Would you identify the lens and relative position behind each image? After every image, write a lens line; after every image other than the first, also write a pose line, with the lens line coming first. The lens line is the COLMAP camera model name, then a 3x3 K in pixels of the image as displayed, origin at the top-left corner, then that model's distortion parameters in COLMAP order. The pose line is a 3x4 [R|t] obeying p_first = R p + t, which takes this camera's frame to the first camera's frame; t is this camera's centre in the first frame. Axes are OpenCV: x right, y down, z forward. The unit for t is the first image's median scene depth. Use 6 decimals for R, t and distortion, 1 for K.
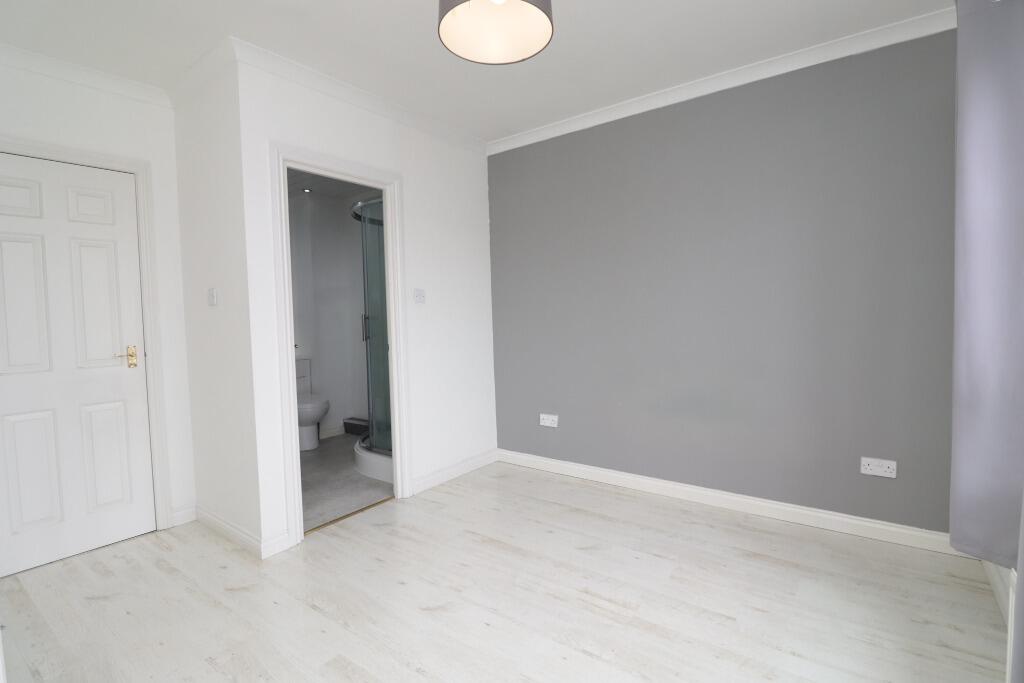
lens RADIAL K [[486.2, 0, 512.0], [0, 486.2, 341.5], [0, 0, 1]] dist [-0.001591, -0.001539]
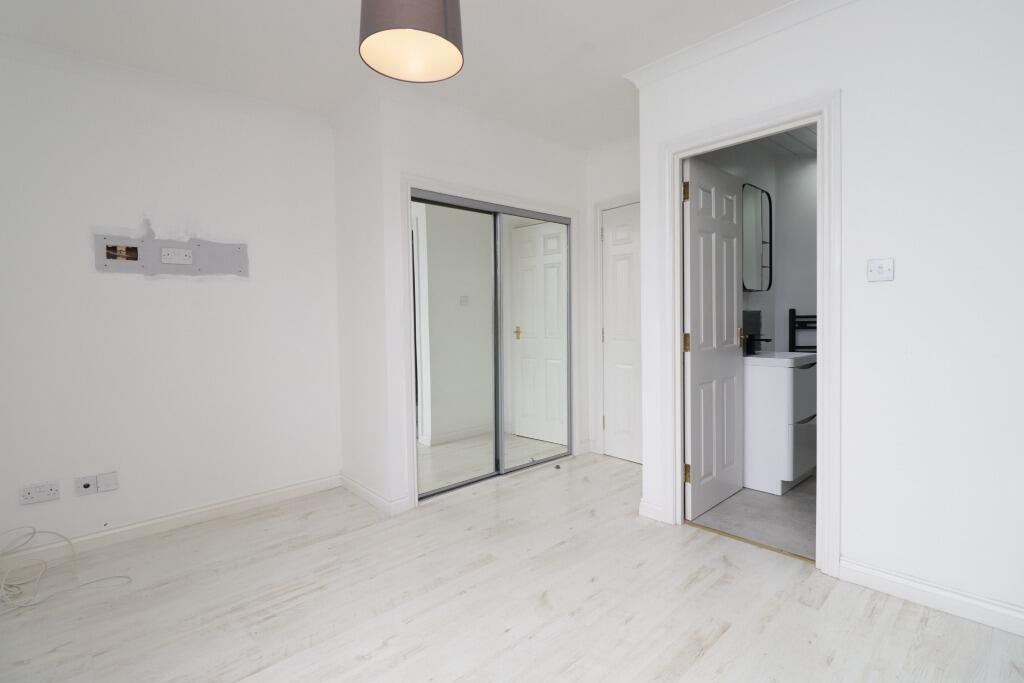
lens RADIAL K [[486.2, 0, 512.0], [0, 486.2, 341.5], [0, 0, 1]] dist [-0.001591, -0.001539]
pose [[-0.180257, 0.075051, -0.980752, 0.585429], [-0.036484, 0.995889, 0.082914, -0.046017], [0.982943, 0.050727, -0.176778, 0.792579]]
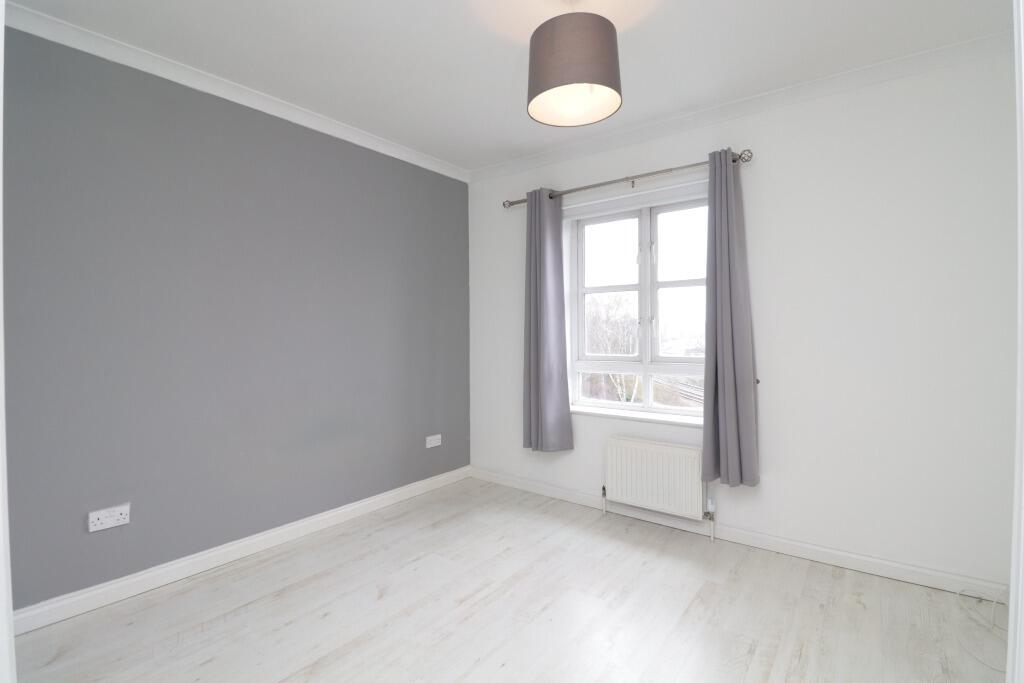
lens RADIAL K [[486.2, 0, 512.0], [0, 486.2, 341.5], [0, 0, 1]] dist [-0.001591, -0.001539]
pose [[0.008595, 0.004267, 0.999954, -0.684095], [0.064055, 0.997935, -0.004809, -0.025691], [-0.997909, 0.064093, 0.008304, 0.643185]]
